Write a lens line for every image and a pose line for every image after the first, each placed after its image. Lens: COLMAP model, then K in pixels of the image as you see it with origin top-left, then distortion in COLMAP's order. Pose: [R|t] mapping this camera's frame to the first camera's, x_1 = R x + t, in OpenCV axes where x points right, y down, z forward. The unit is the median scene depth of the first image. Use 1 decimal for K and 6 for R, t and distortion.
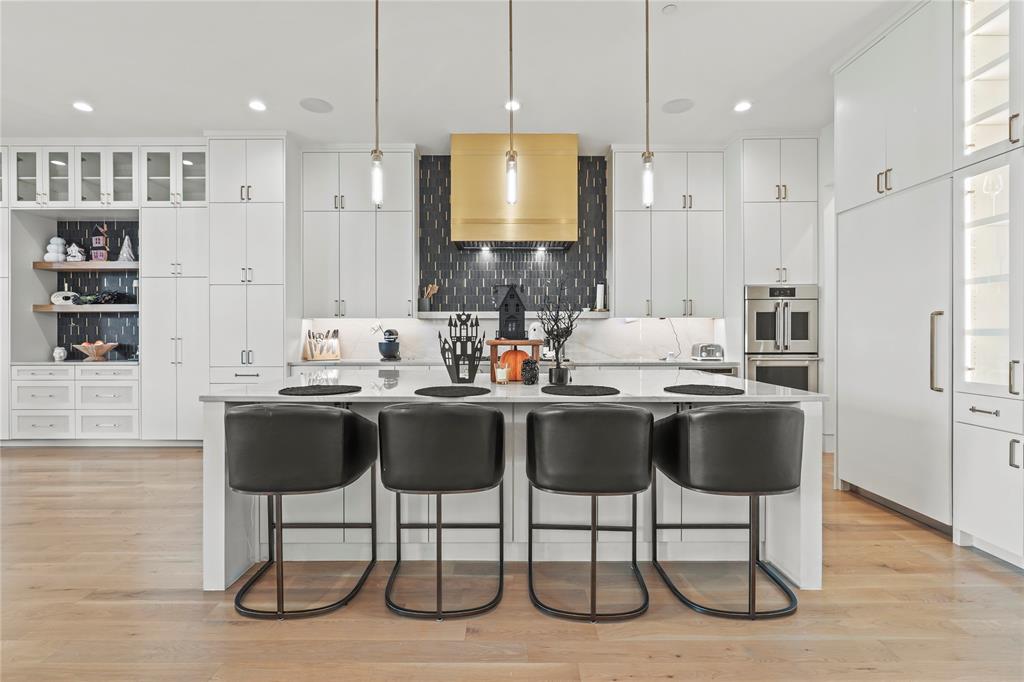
lens RADIAL K [[469.2, 0, 508.3], [0, 469.2, 336.0], [0, 0, 1]] dist [-0.004299, 0.001607]
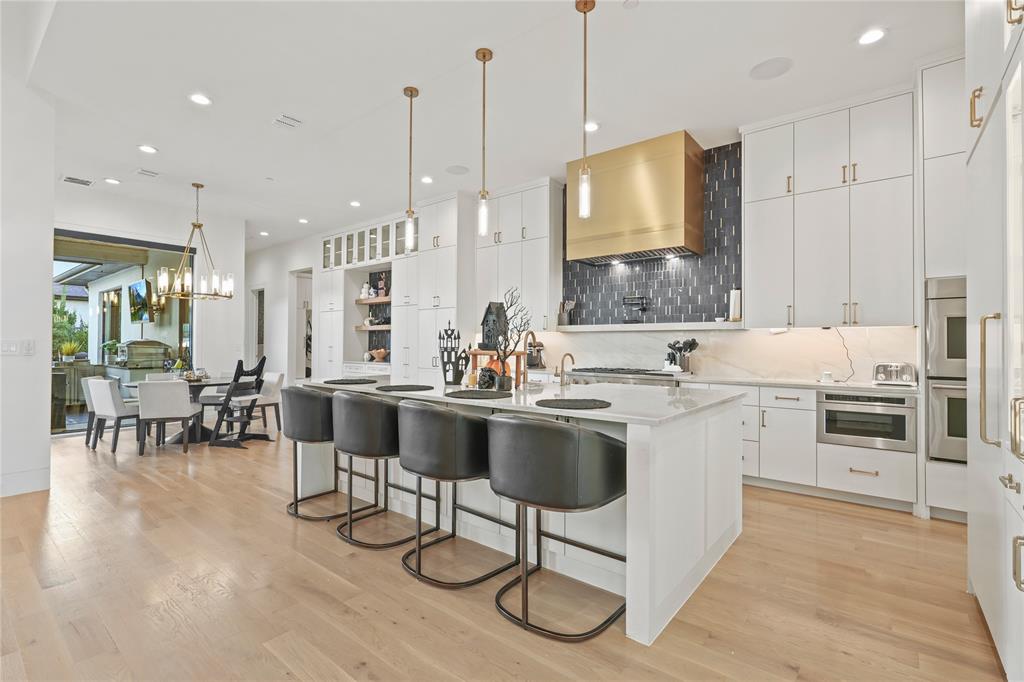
lens RADIAL K [[469.2, 0, 507.9], [0, 469.2, 340.9], [0, 0, 1]] dist [-0.004299, 0.001607]
pose [[0.774834, 0.000828, -0.632164, 0.436826], [-0.011113, 0.999862, -0.012312, -0.001217], [0.632067, 0.016565, 0.774737, 0.070910]]
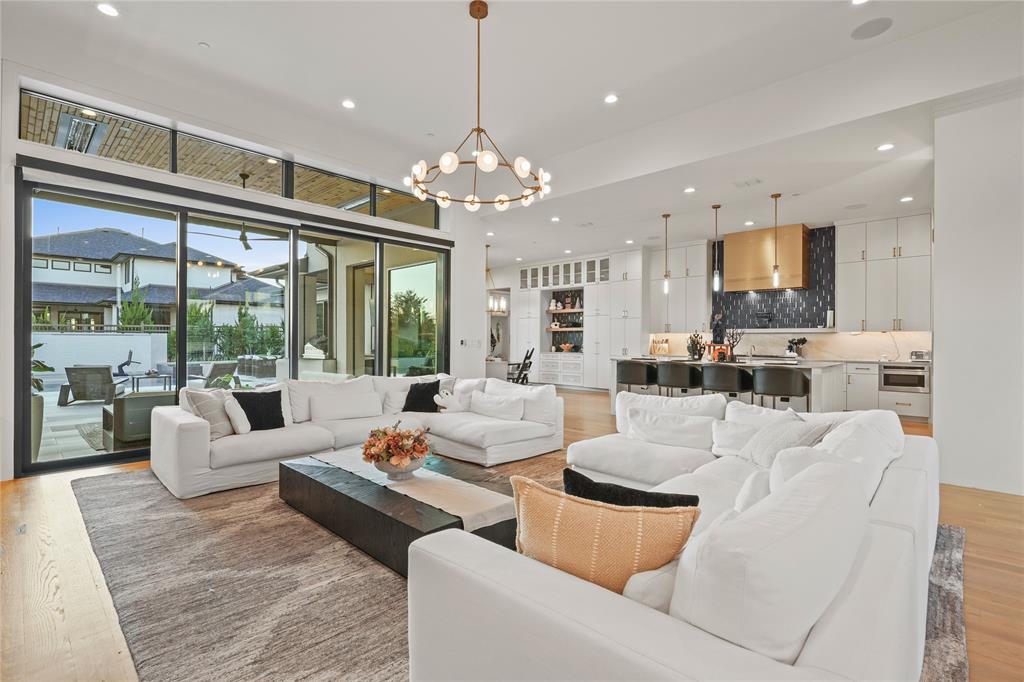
lens RADIAL K [[469.2, 0, 508.4], [0, 469.2, 341.7], [0, 0, 1]] dist [-0.004299, 0.001607]
pose [[0.721617, 0.007010, -0.692257, 0.522773], [-0.009123, 0.999958, 0.000615, 0.002424], [0.692232, 0.005872, 0.721651, -0.885566]]
